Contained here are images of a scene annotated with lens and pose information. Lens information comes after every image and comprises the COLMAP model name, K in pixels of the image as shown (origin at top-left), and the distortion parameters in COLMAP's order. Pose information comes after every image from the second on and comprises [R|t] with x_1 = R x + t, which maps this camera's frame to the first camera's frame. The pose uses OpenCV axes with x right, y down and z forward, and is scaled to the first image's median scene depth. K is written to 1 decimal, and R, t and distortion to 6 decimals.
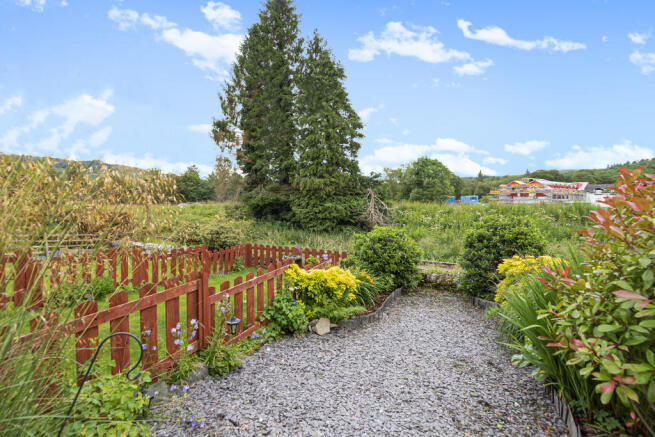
lens RADIAL K [[295.9, 0, 326.2], [0, 295.9, 217.2], [0, 0, 1]] dist [-0.001959, -0.001609]
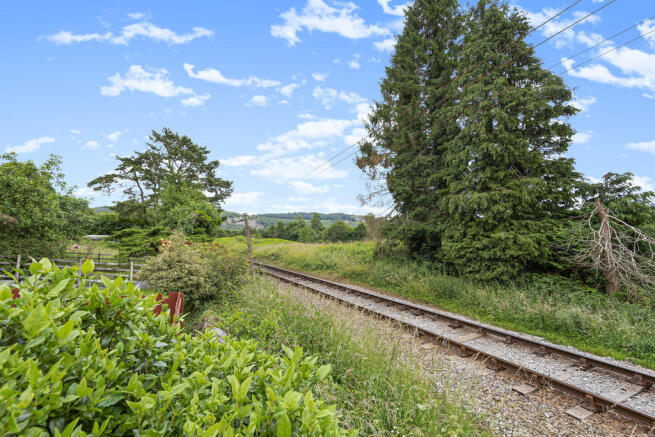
lens RADIAL K [[295.9, 0, 328.7], [0, 295.9, 219.7], [0, 0, 1]] dist [-0.001959, -0.001609]
pose [[0.772001, -0.055500, -0.633194, 0.112601], [-0.031271, 0.991658, -0.125045, 0.010394], [0.634852, 0.116336, 0.763825, 0.332241]]
